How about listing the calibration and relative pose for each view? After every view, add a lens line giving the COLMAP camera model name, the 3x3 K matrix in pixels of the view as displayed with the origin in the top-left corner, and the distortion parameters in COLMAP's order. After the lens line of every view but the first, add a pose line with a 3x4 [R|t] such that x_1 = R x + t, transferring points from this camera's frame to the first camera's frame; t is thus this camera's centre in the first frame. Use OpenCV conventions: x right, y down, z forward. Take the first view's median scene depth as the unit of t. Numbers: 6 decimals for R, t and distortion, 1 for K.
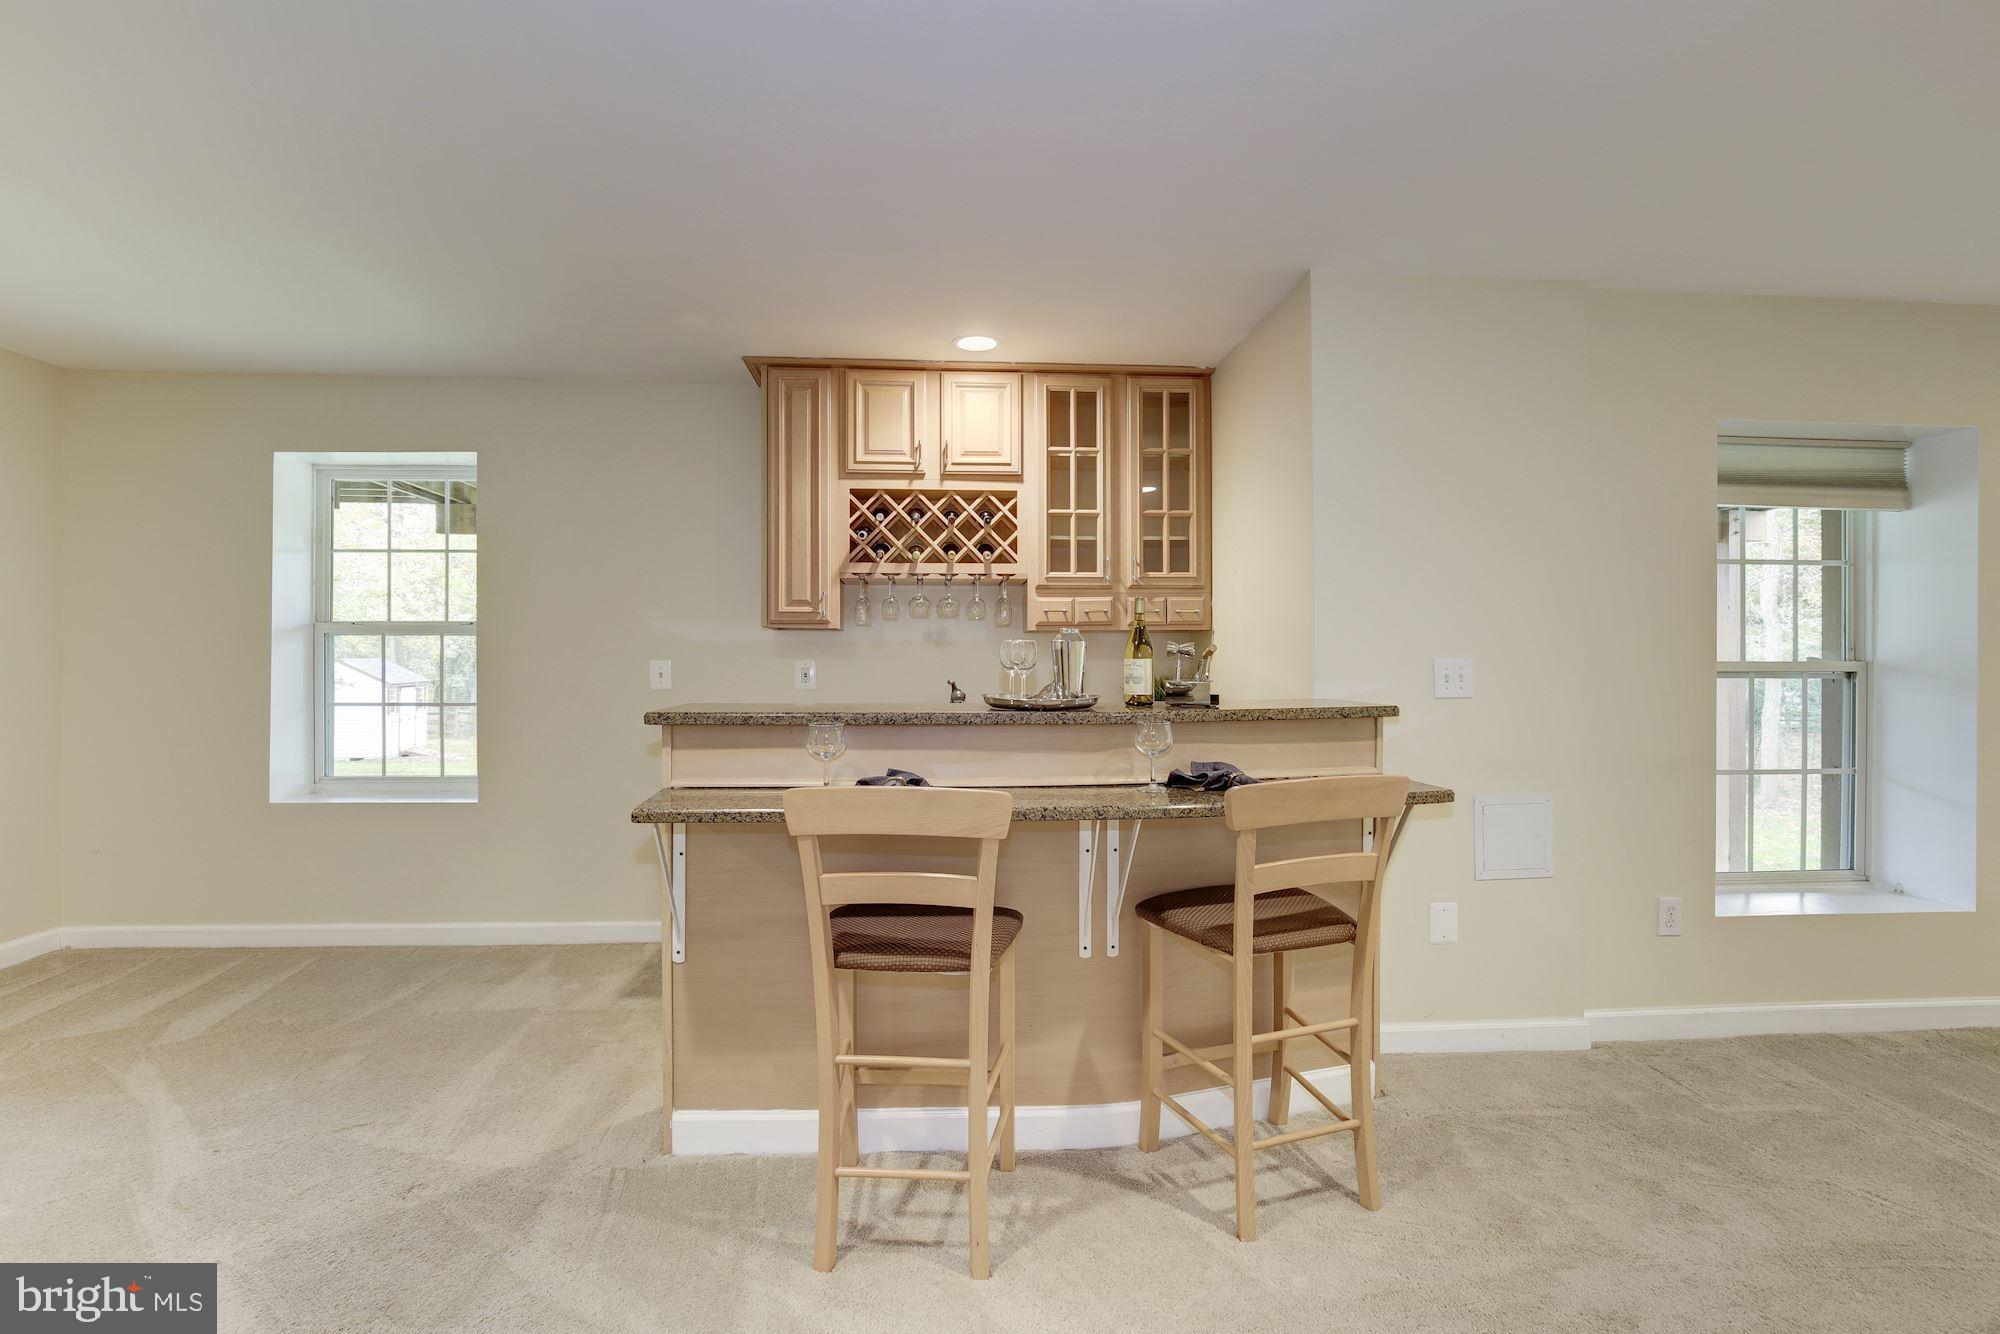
lens RADIAL K [[923.3, 0, 1002.6], [0, 923.3, 662.0], [0, 0, 1]] dist [-0.016538, 0.004570]
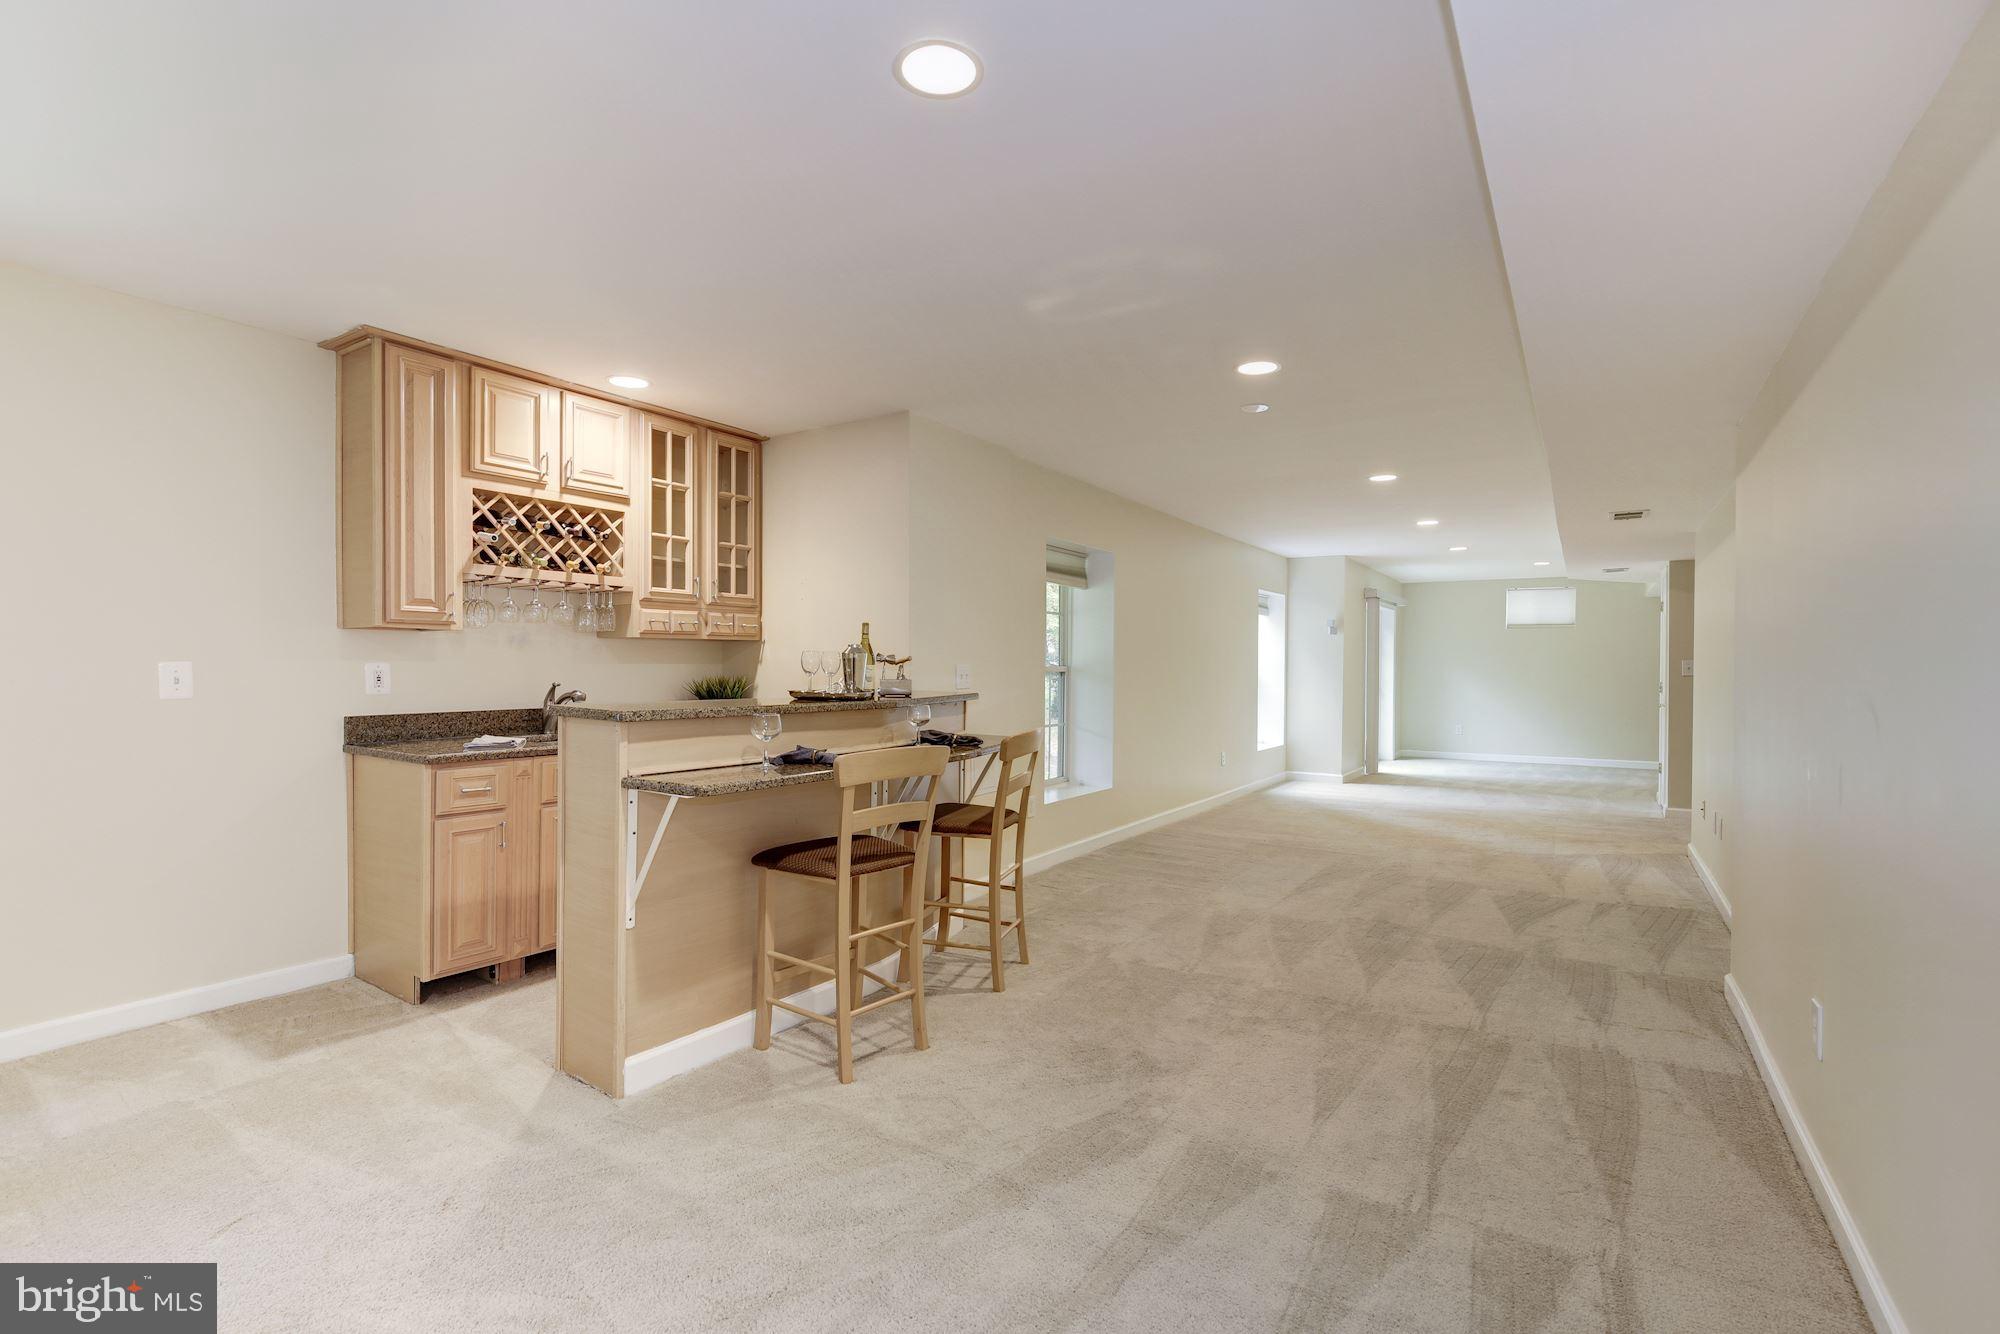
lens RADIAL K [[923.3, 0, 1004.8], [0, 923.3, 672.5], [0, 0, 1]] dist [-0.016538, 0.004570]
pose [[0.594799, -0.003788, 0.803866, -0.613125], [-0.004509, 0.999957, 0.008048, -0.002379], [-0.803862, -0.008412, 0.594756, -0.034863]]
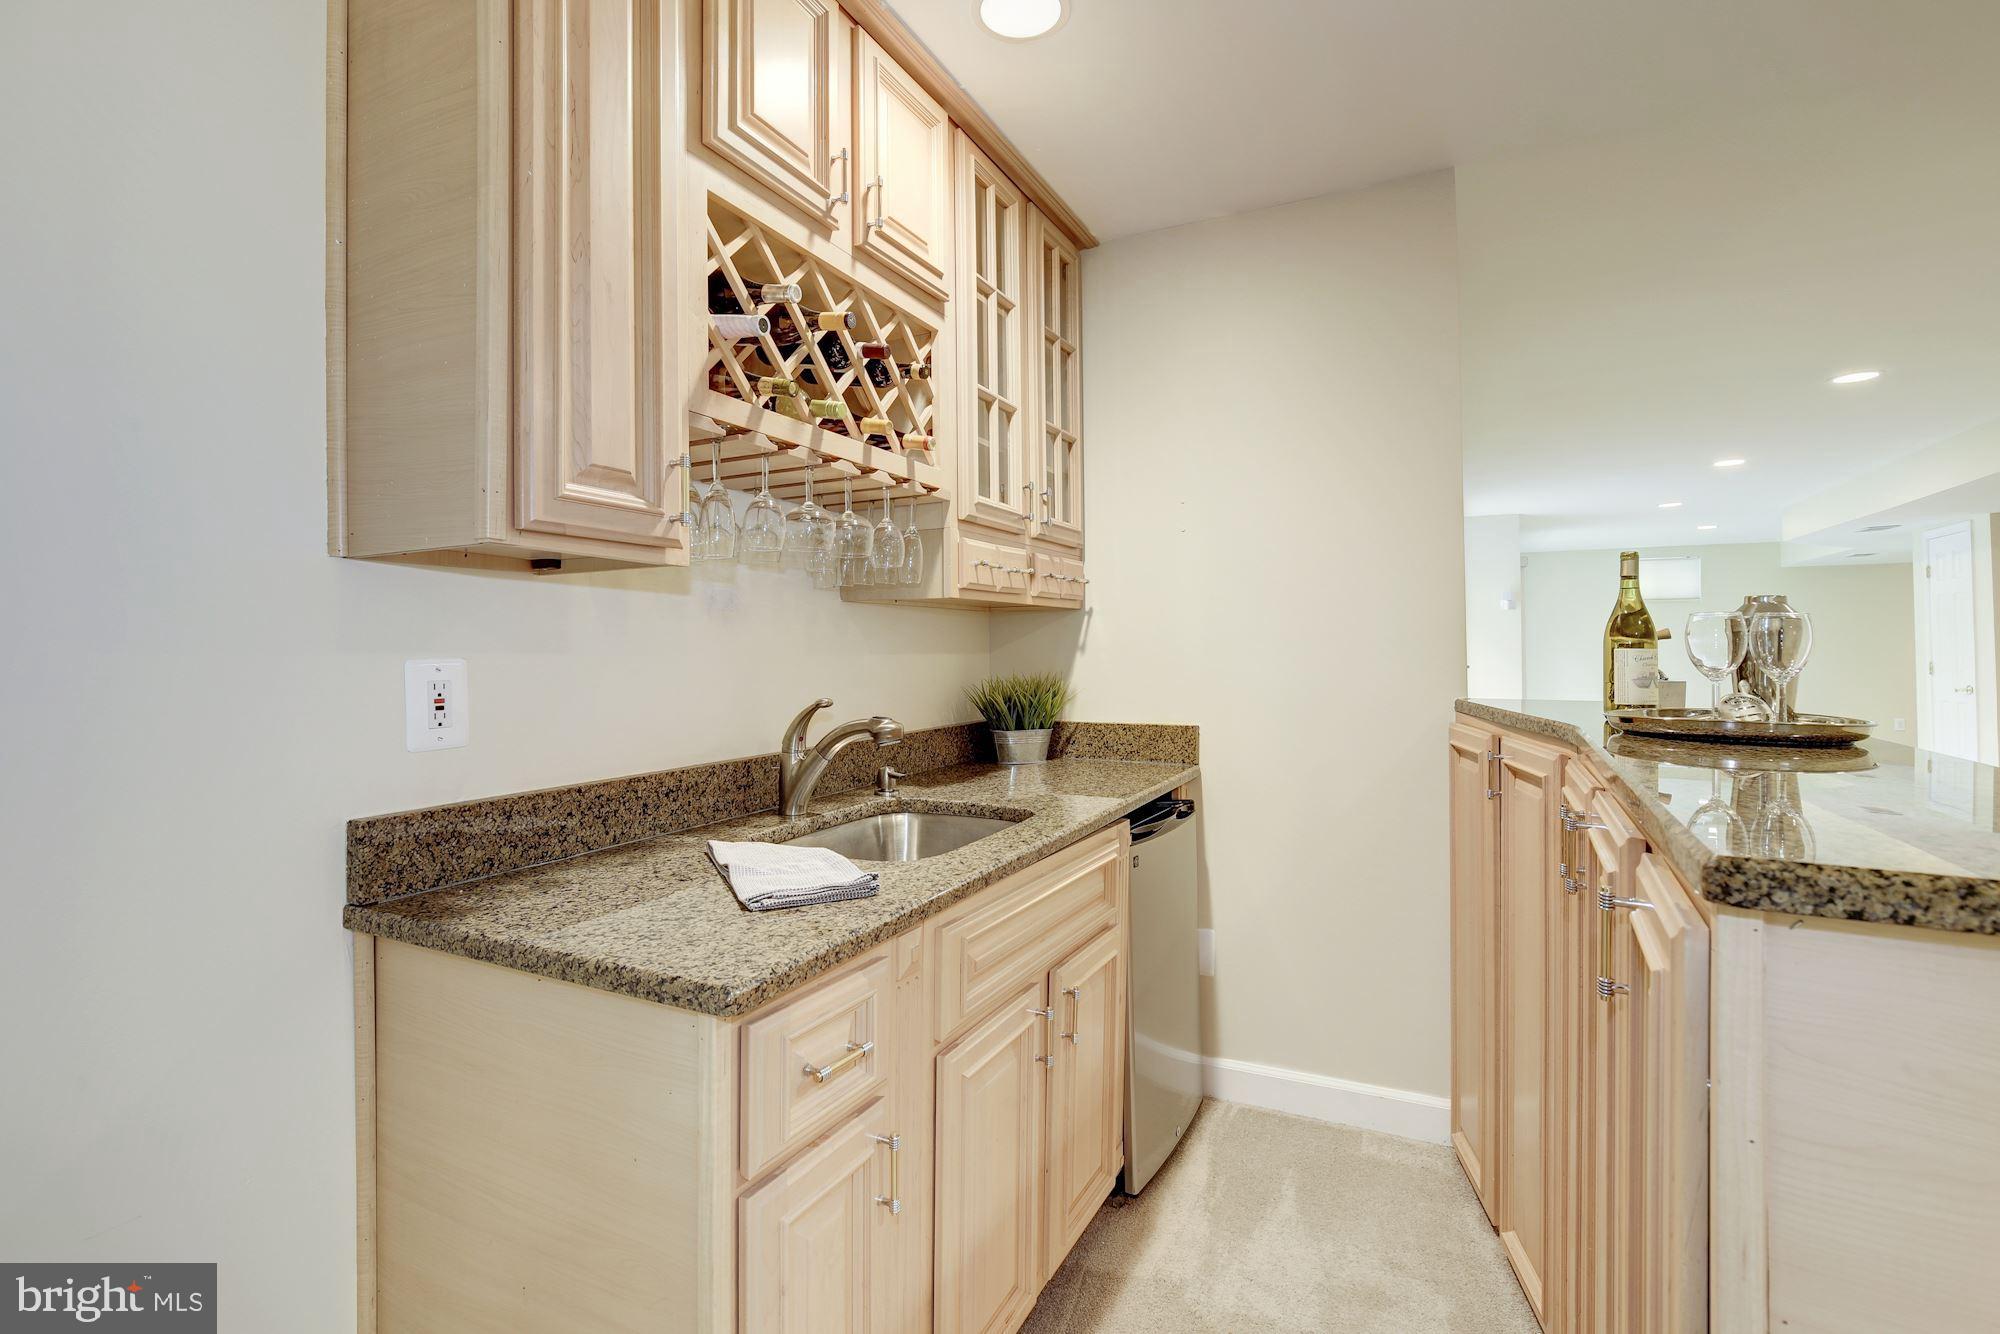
lens RADIAL K [[923.3, 0, 1005.9], [0, 923.3, 635.9], [0, 0, 1]] dist [-0.016538, 0.004570]
pose [[0.491576, 0.011028, 0.870765, -0.423396], [0.007465, 0.999830, -0.016877, -0.002883], [-0.870803, 0.014796, 0.491410, 0.718766]]
